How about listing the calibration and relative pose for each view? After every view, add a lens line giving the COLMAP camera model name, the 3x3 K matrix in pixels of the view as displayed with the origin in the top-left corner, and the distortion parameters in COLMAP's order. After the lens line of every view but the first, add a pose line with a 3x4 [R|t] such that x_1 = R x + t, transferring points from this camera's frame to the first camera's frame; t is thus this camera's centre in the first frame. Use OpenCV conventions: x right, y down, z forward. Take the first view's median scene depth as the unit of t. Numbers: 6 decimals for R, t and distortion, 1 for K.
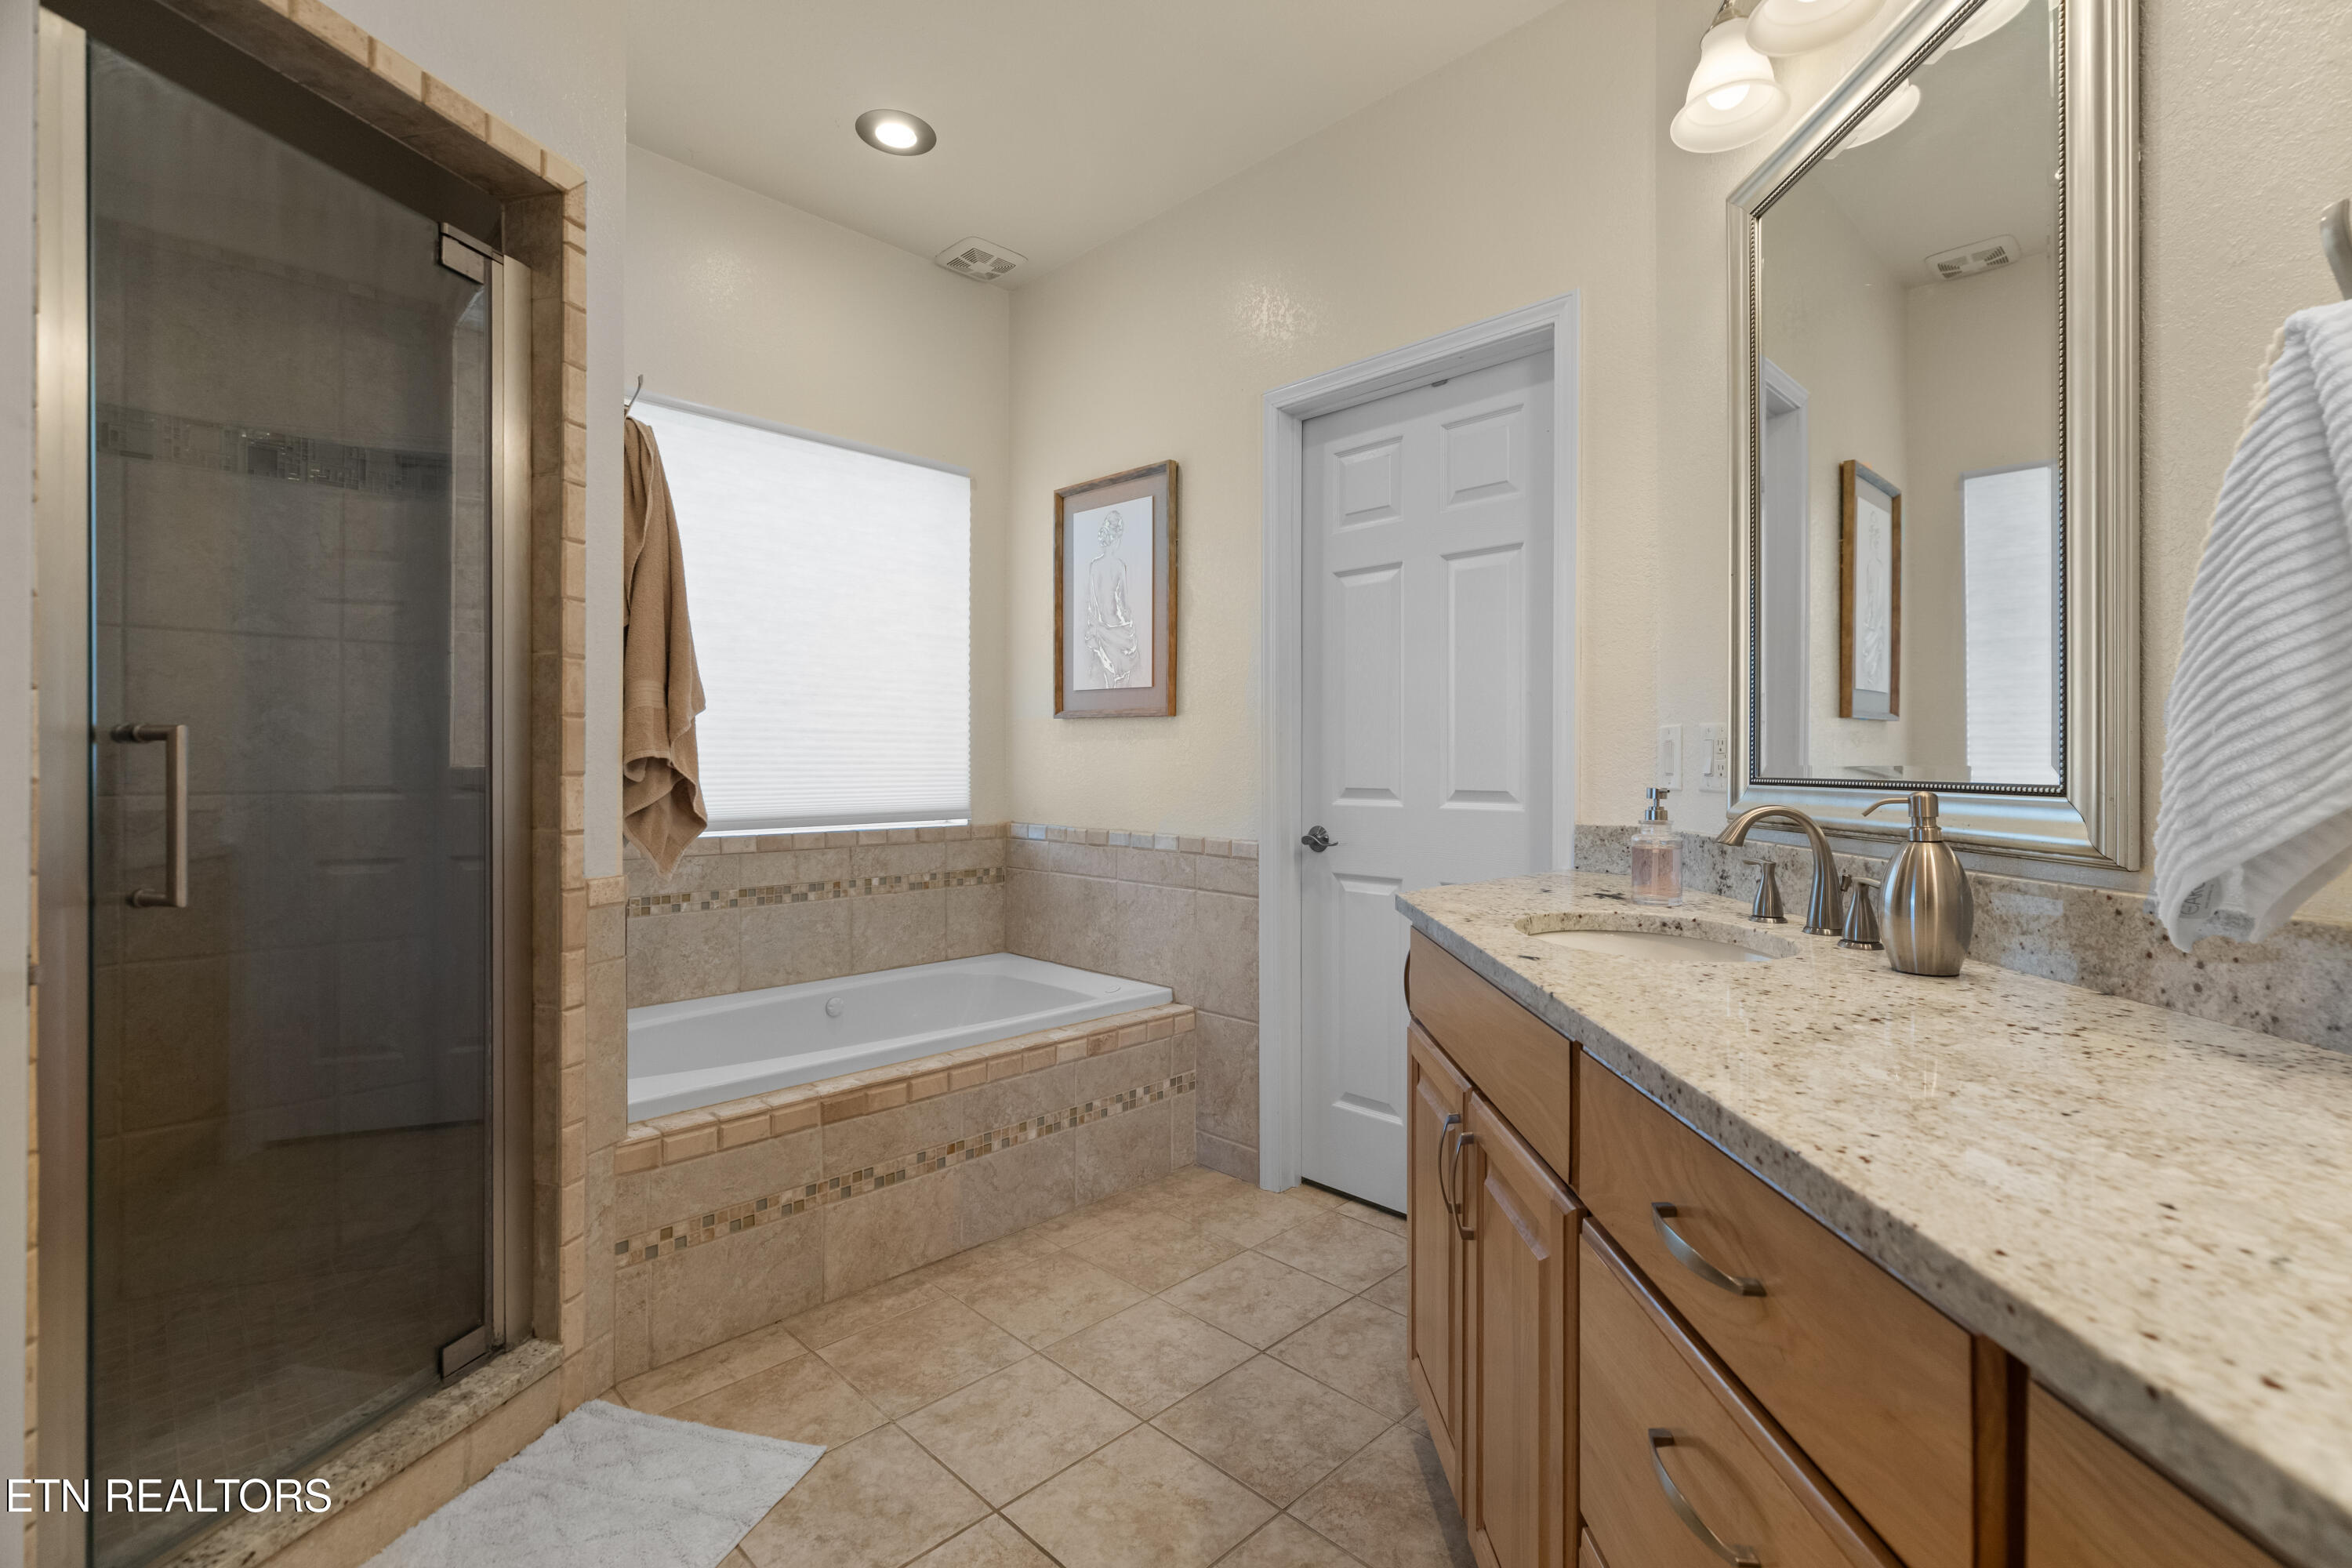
lens RADIAL K [[1059.3, 0, 1188.0], [0, 1059.3, 760.5], [0, 0, 1]] dist [0.004890, -0.000287]
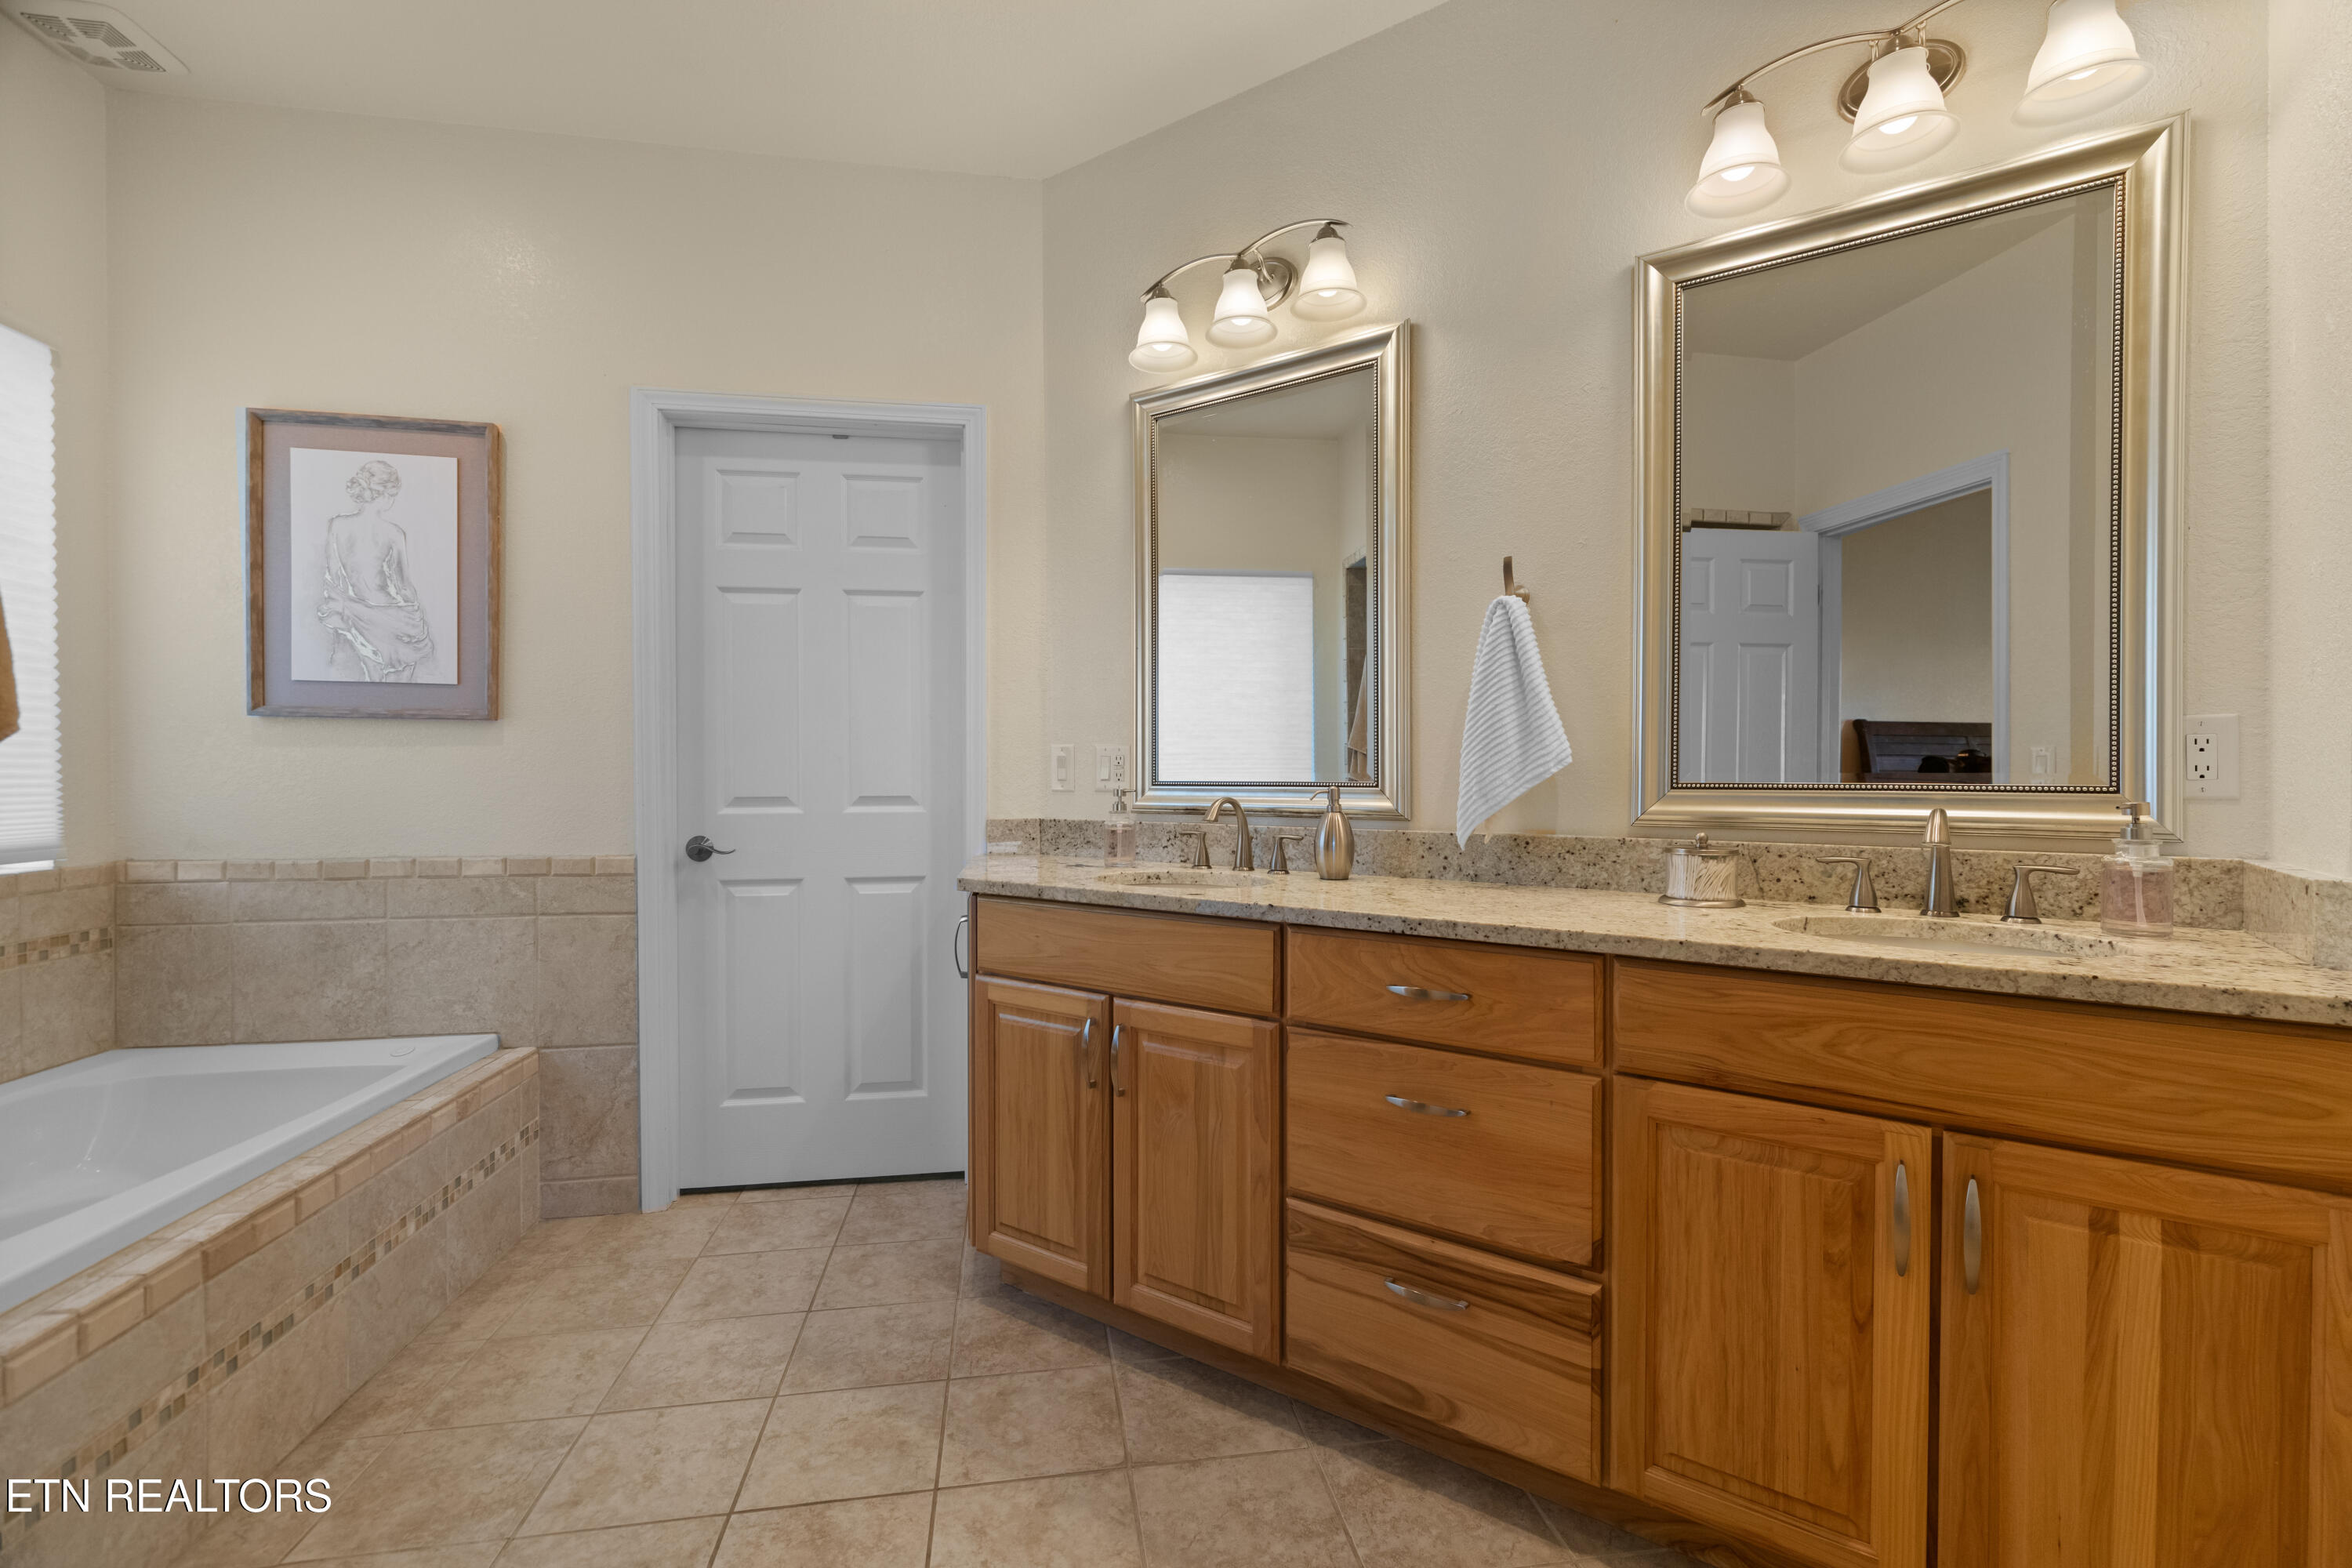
lens RADIAL K [[1059.3, 0, 1190.2], [0, 1059.3, 782.4], [0, 0, 1]] dist [0.004890, -0.000287]
pose [[0.581965, -0.011887, 0.813127, -0.433054], [0.001167, 0.999904, 0.013782, -0.002502], [-0.813213, -0.007072, 0.581923, 0.034163]]
